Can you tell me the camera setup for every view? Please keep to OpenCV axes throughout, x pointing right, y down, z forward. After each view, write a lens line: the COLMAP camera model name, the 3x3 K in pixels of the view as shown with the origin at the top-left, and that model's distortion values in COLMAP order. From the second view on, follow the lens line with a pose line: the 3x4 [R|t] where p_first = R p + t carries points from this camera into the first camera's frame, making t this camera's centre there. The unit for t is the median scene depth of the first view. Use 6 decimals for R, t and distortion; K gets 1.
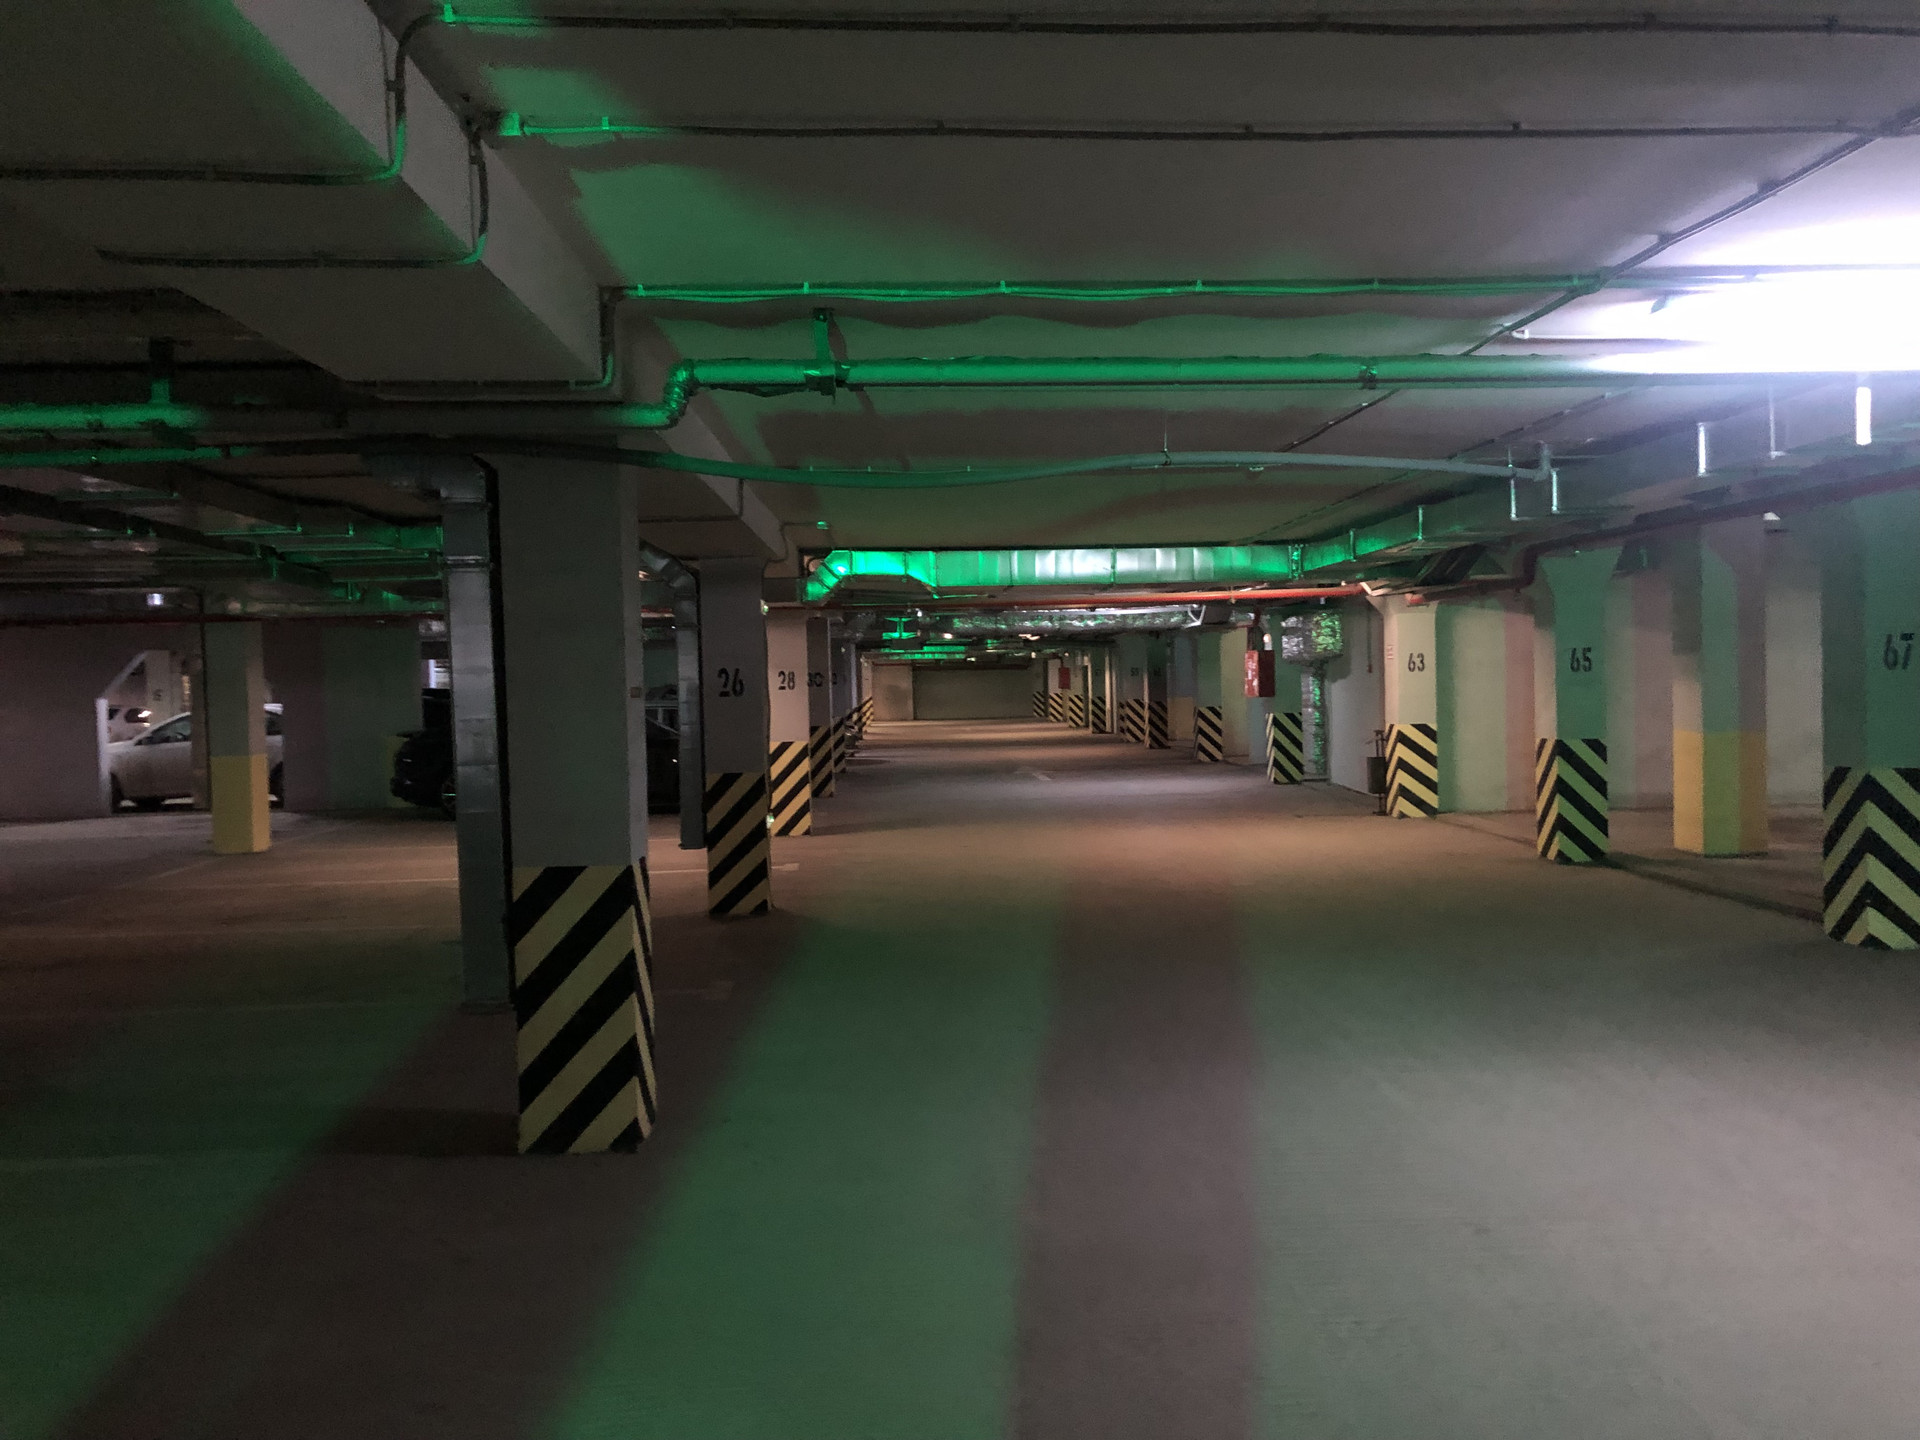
lens RADIAL K [[1519.5, 0, 933.4], [0, 1519.5, 720.5], [0, 0, 1]] dist [0.082943, -0.002645]
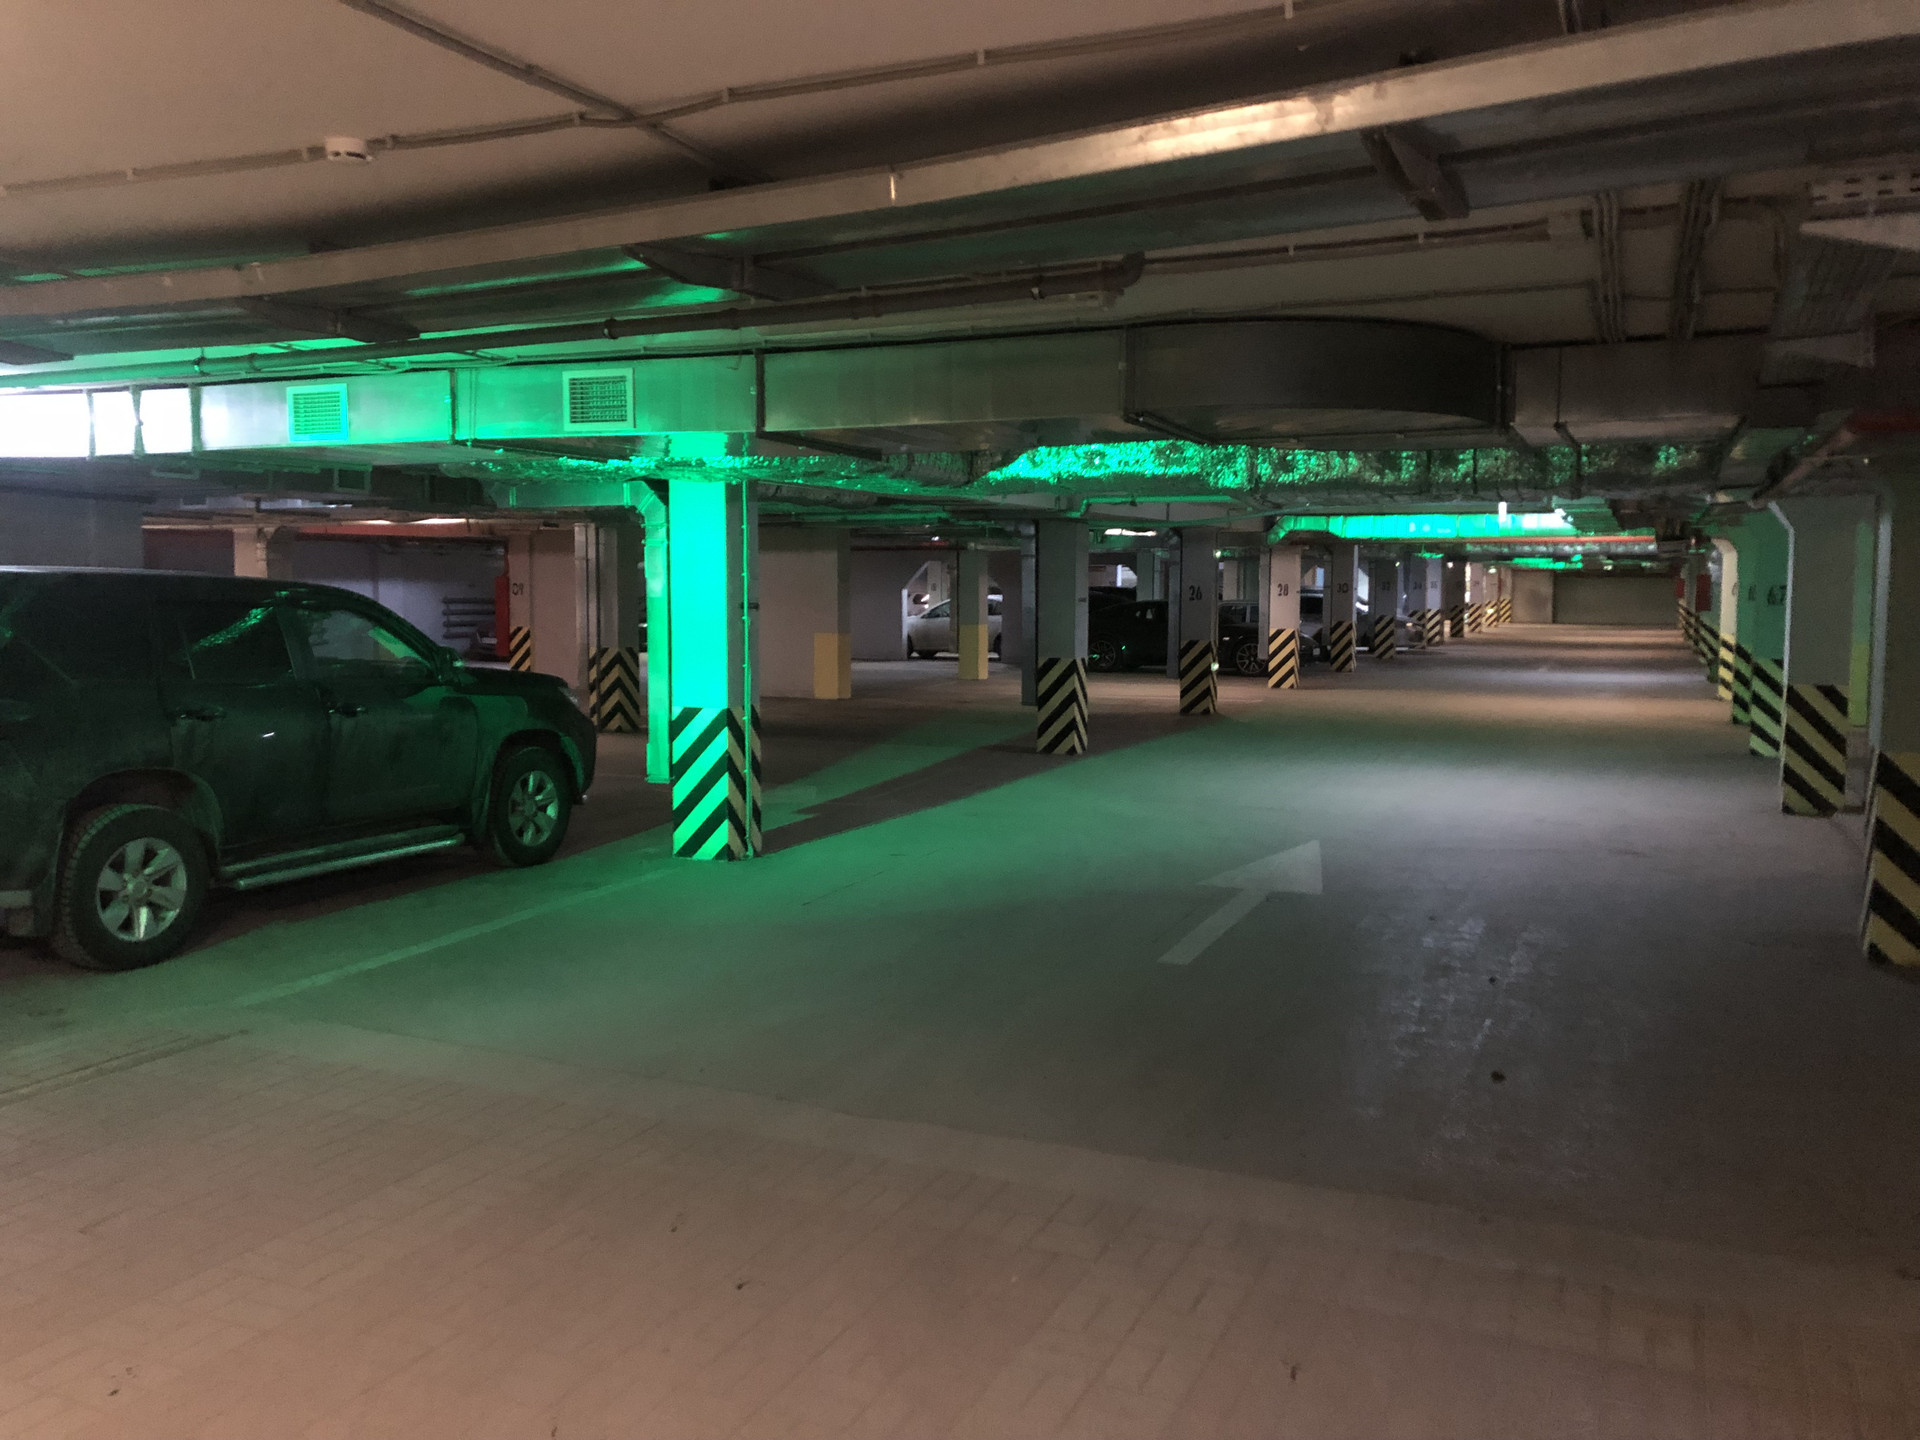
lens RADIAL K [[1519.5, 0, 933.4], [0, 1519.5, 720.5], [0, 0, 1]] dist [0.082943, -0.002645]
pose [[0.894997, 0.064960, -0.441316, 0.282366], [-0.034436, 0.996449, 0.076835, -0.000720], [0.444740, -0.053570, 0.894056, -0.575731]]
